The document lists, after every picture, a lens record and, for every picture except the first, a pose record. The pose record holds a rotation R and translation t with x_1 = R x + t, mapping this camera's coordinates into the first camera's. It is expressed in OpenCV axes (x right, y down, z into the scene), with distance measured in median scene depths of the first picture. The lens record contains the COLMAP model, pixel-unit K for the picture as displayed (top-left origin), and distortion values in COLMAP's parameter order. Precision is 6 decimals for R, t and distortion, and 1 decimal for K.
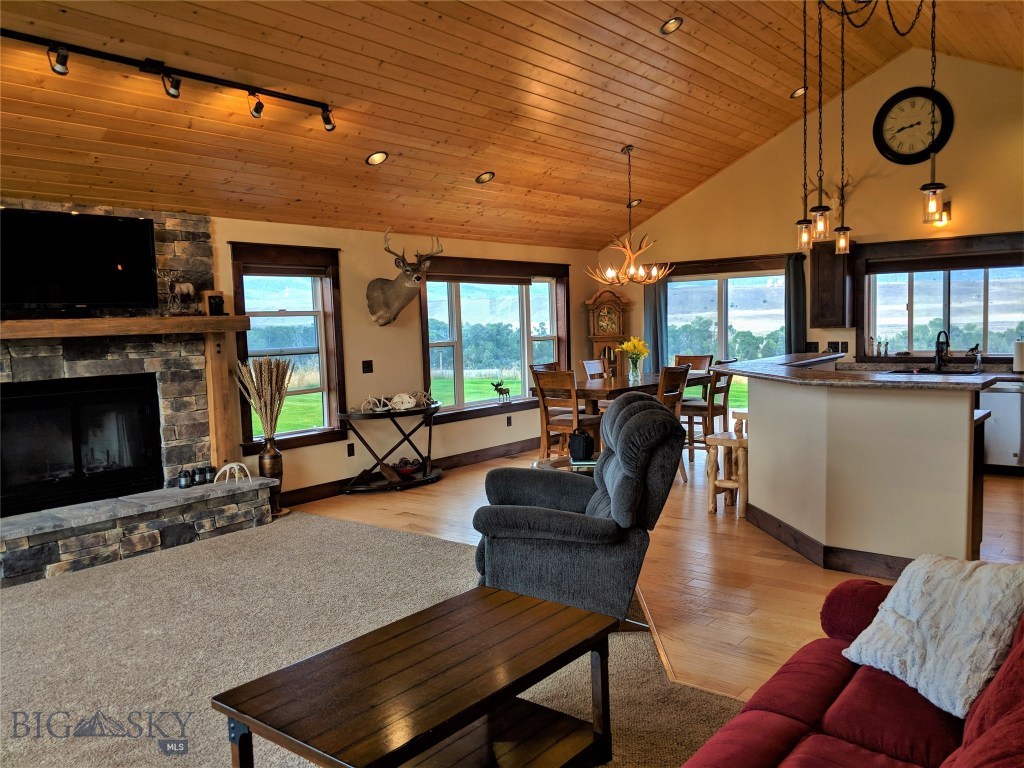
lens RADIAL K [[819.5, 0, 538.9], [0, 819.5, 380.9], [0, 0, 1]] dist [0.057964, -0.034113]
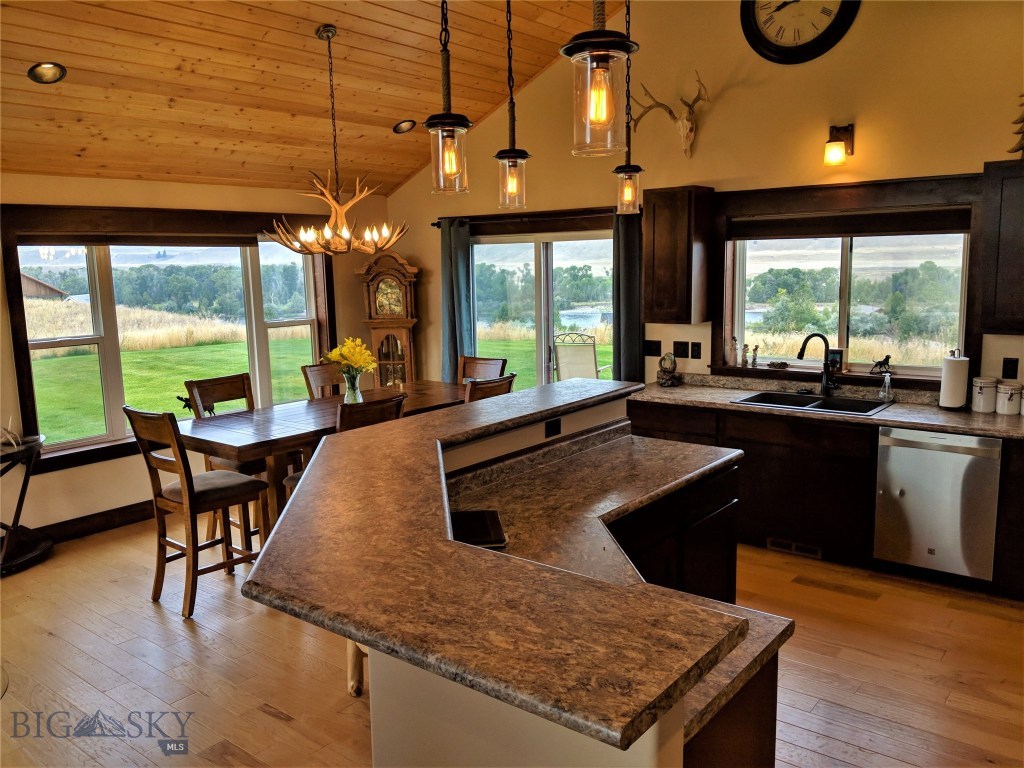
lens RADIAL K [[819.5, 0, 514.4], [0, 819.5, 377.5], [0, 0, 1]] dist [0.057964, -0.034113]
pose [[0.999892, 0.009887, -0.010848, 0.241541], [-0.009129, 0.997658, 0.067792, -0.065192], [0.011493, -0.067685, 0.997641, 0.354228]]
